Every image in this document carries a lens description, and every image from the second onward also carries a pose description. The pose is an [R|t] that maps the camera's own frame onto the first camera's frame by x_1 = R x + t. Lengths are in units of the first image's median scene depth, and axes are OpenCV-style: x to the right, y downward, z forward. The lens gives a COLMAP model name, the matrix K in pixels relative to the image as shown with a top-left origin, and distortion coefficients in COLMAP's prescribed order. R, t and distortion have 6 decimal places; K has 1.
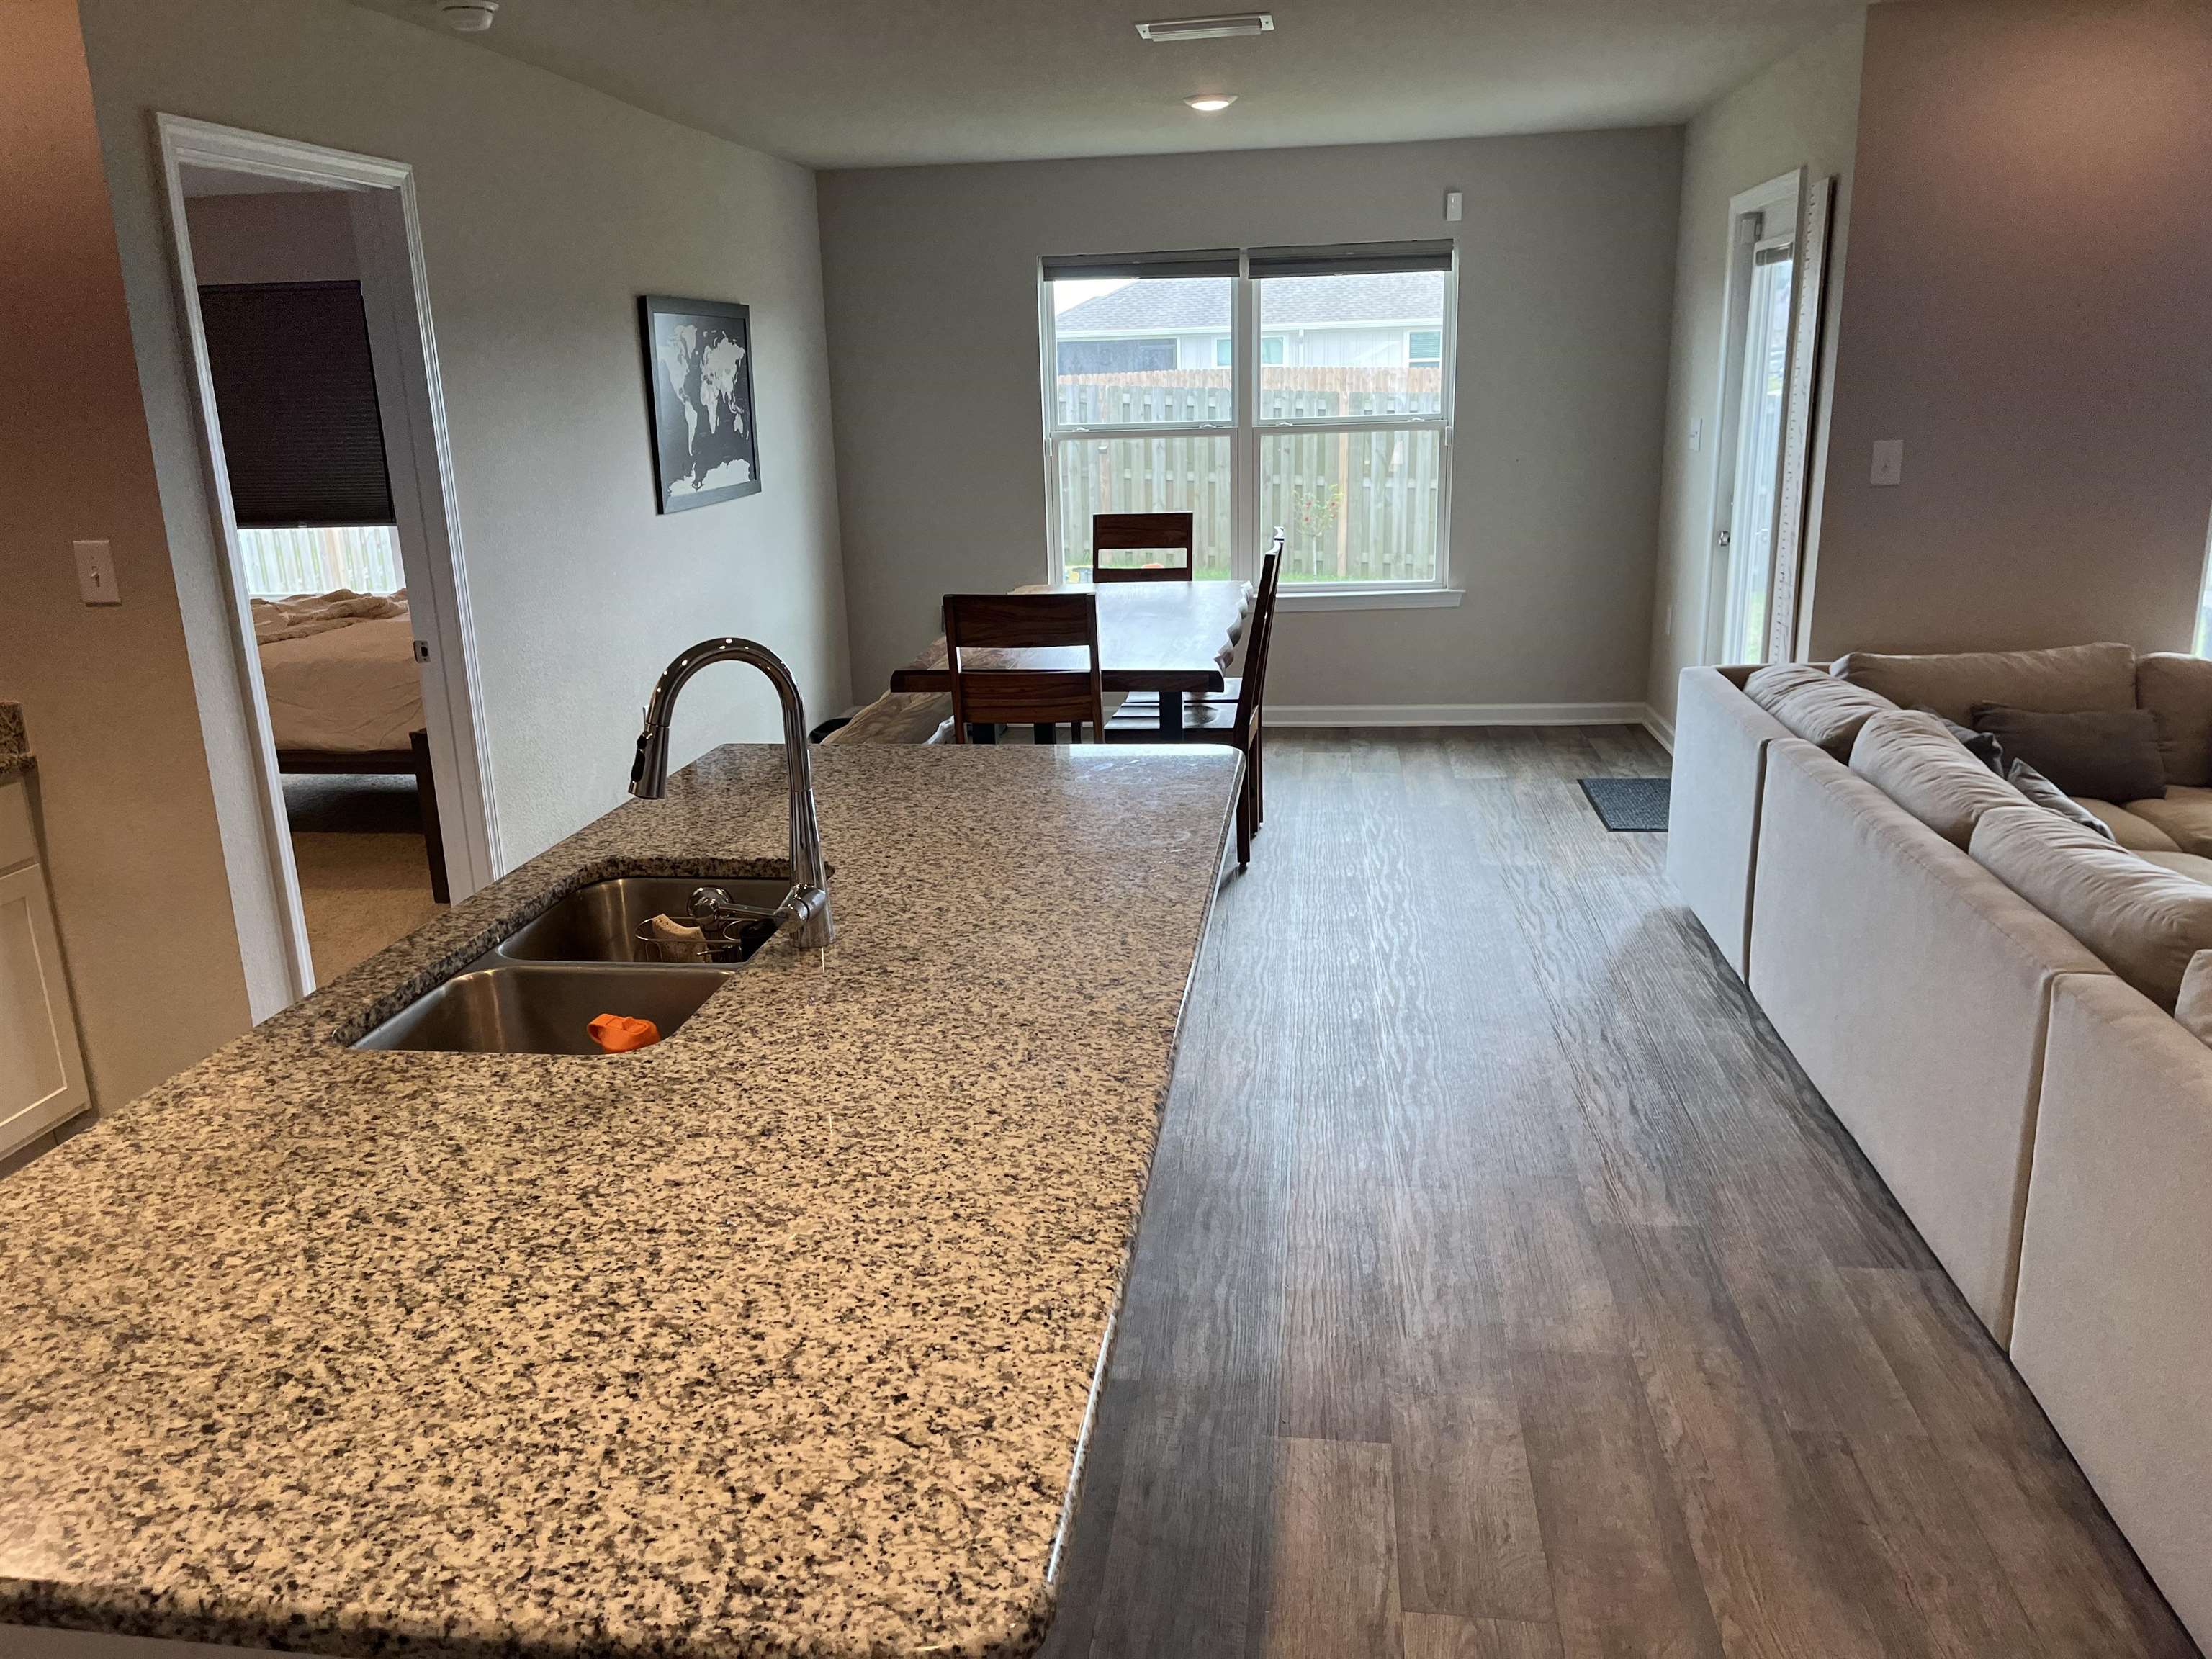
lens RADIAL K [[1661.9, 0, 1087.1], [0, 1661.9, 834.3], [0, 0, 1]] dist [0.090709, -0.113541]
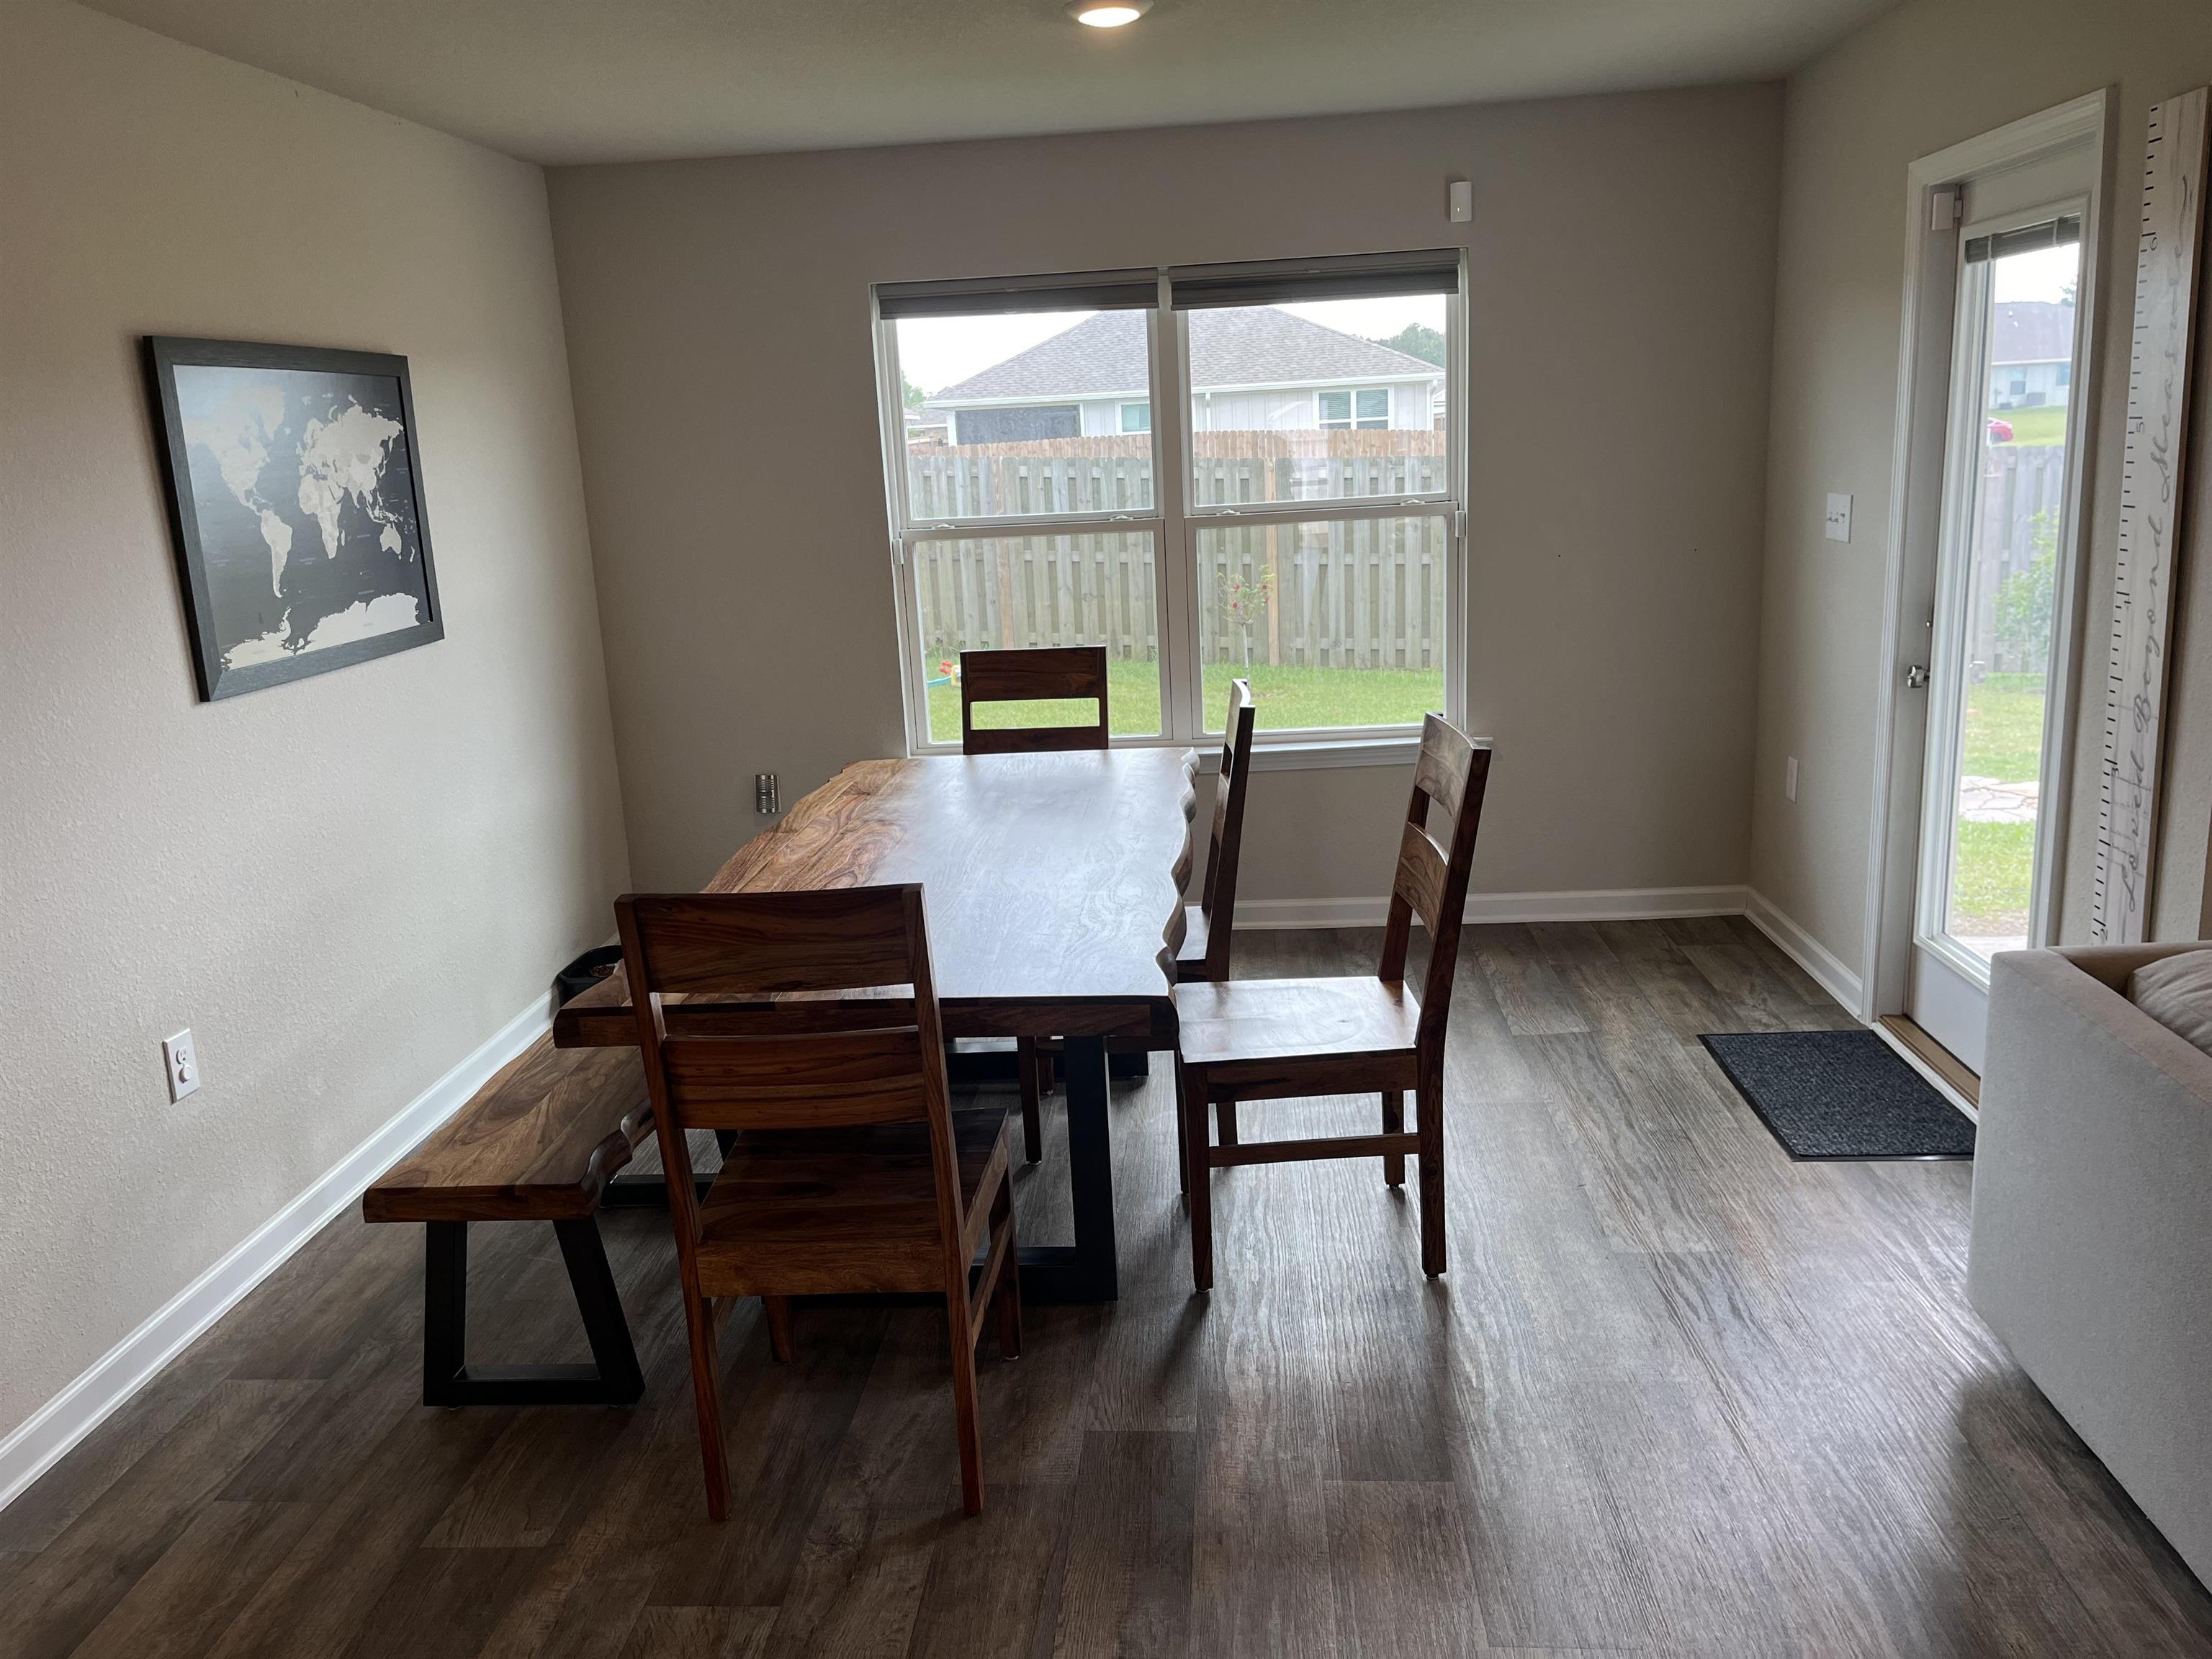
lens RADIAL K [[1661.9, 0, 1087.1], [0, 1661.9, 834.3], [0, 0, 1]] dist [0.090709, -0.113541]
pose [[0.998250, -0.034463, 0.048050, 0.020945], [0.036246, 0.998668, -0.036732, -0.093330], [-0.046720, 0.038409, 0.998169, 0.330227]]
